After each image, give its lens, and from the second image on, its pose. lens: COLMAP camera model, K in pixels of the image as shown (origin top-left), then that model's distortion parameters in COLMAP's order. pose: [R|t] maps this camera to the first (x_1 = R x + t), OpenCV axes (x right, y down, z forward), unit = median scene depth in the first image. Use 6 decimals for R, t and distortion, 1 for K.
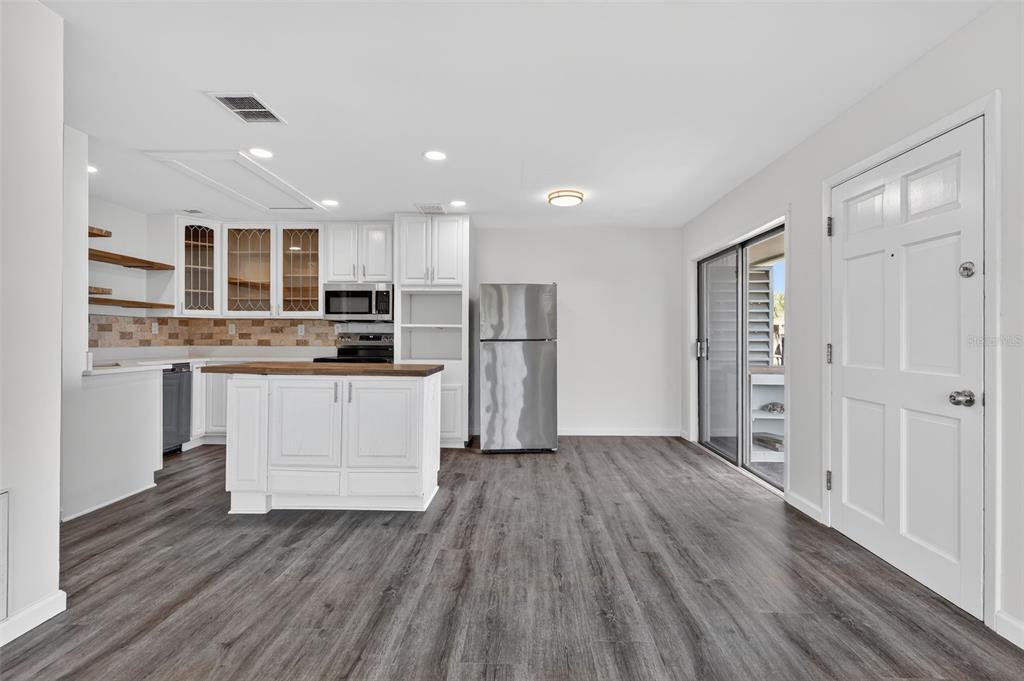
lens RADIAL K [[457.9, 0, 517.1], [0, 457.9, 340.5], [0, 0, 1]] dist [0.001946, 0.000275]
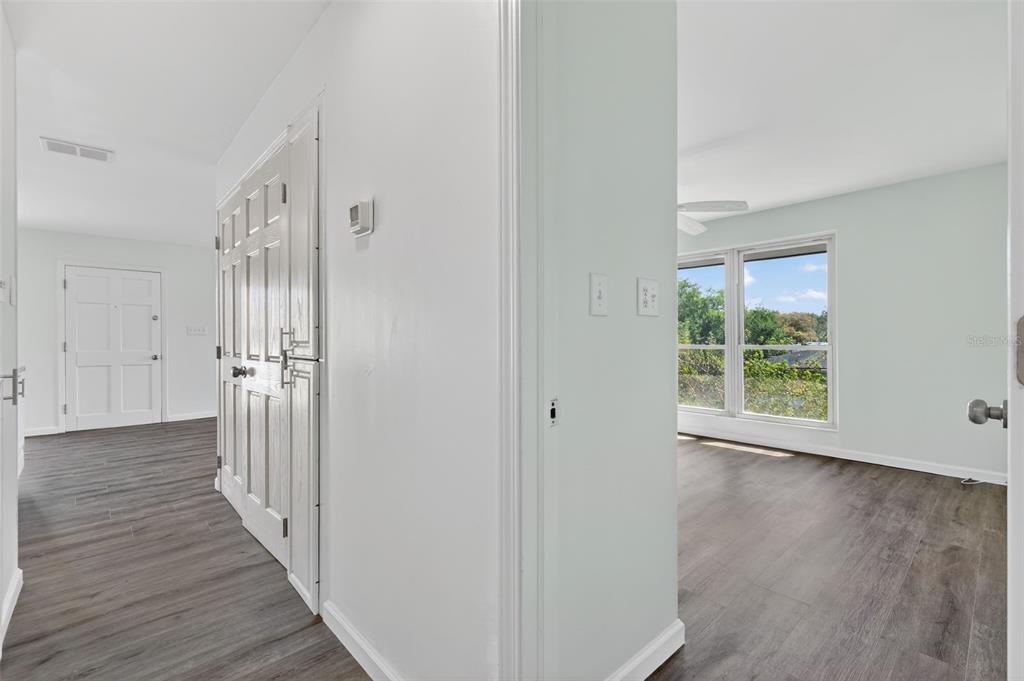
lens RADIAL K [[457.9, 0, 517.1], [0, 457.9, 340.5], [0, 0, 1]] dist [0.001946, 0.000275]
pose [[-0.691647, -0.003433, 0.722227, -1.275101], [0.004354, 0.999951, 0.008923, -0.004820], [-0.722222, 0.009316, -0.691598, 0.565374]]
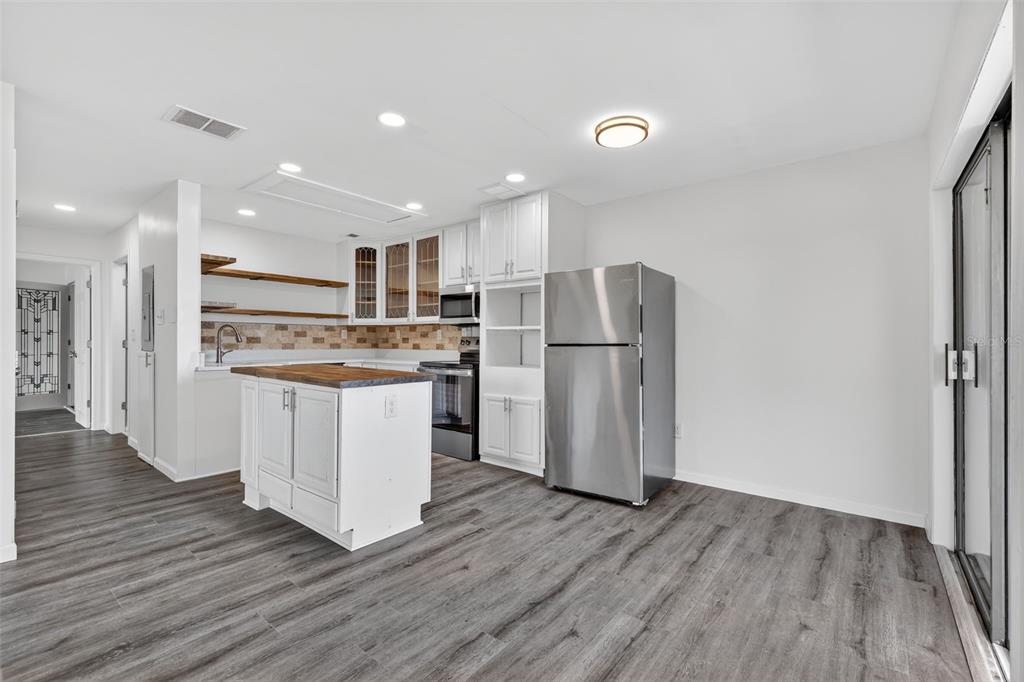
lens RADIAL K [[445.3, 0, 518.6], [0, 445.3, 341.5], [0, 0, 1]] dist [0.001441, -0.000047]
pose [[0.794208, -0.001392, -0.607644, 0.342090], [-0.003329, 0.999972, -0.006642, -0.000924], [0.607637, 0.007298, 0.794181, 0.352322]]
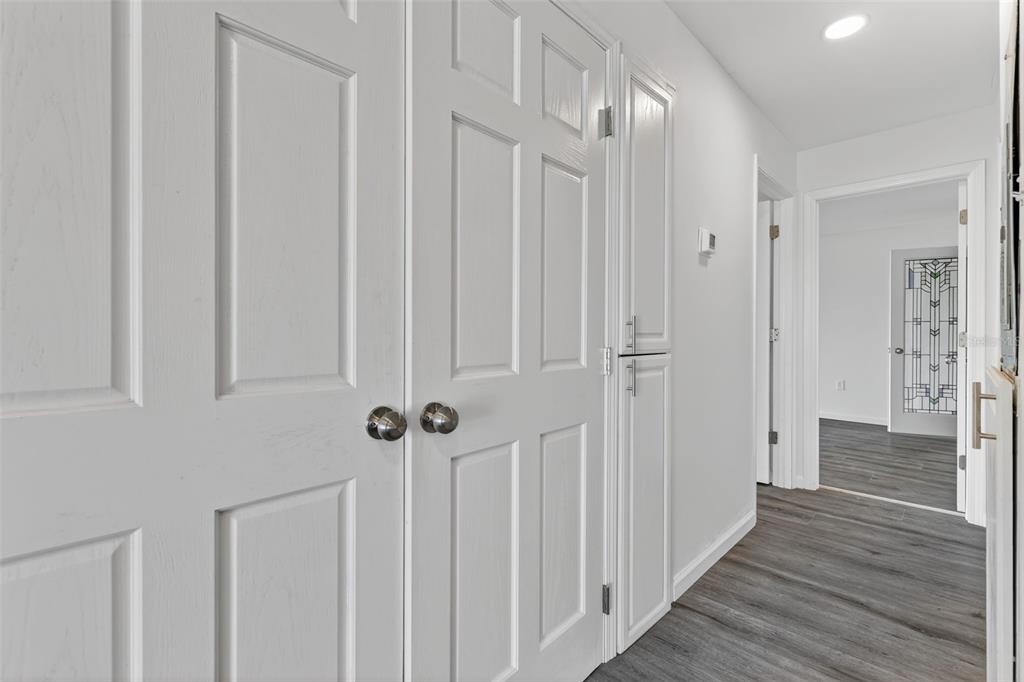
lens RADIAL K [[457.9, 0, 517.1], [0, 457.9, 341.0], [0, 0, 1]] dist [0.001946, 0.000275]
pose [[-0.682969, 0.005878, -0.730423, -0.481090], [-0.007707, 0.999854, 0.015252, -0.001027], [0.730406, 0.016046, -0.682824, 0.589312]]
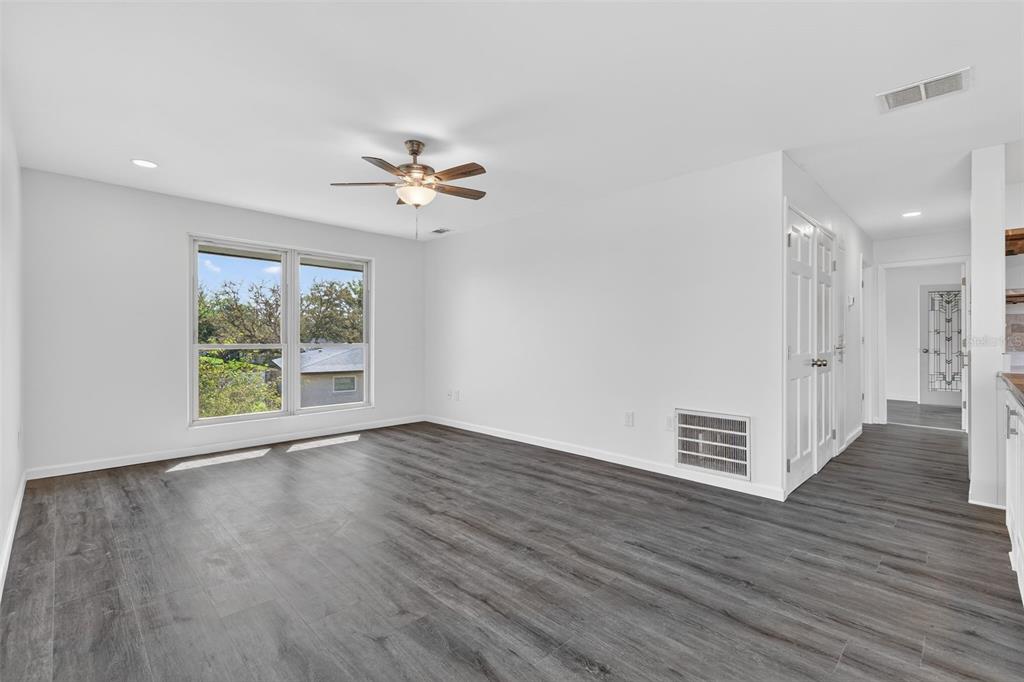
lens RADIAL K [[457.9, 0, 517.1], [0, 457.9, 341.0], [0, 0, 1]] dist [0.001946, 0.000275]
pose [[-0.692262, -0.001870, -0.721644, 0.364234], [-0.007171, 0.999965, 0.004288, -0.000204], [0.721611, 0.008144, -0.692251, 0.592219]]
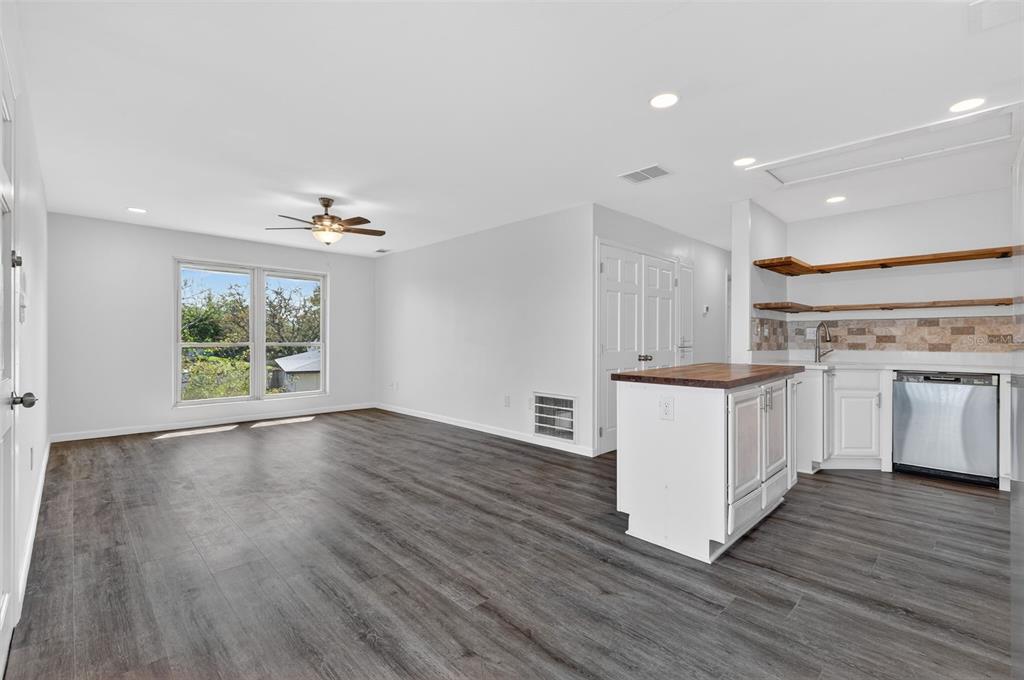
lens RADIAL K [[457.9, 0, 517.1], [0, 457.9, 340.0], [0, 0, 1]] dist [0.001946, 0.000275]
pose [[-0.702184, -0.007081, -0.711961, 0.377964], [-0.009597, 0.999954, -0.000480, -0.000190], [0.711931, 0.006495, -0.702219, 0.956121]]
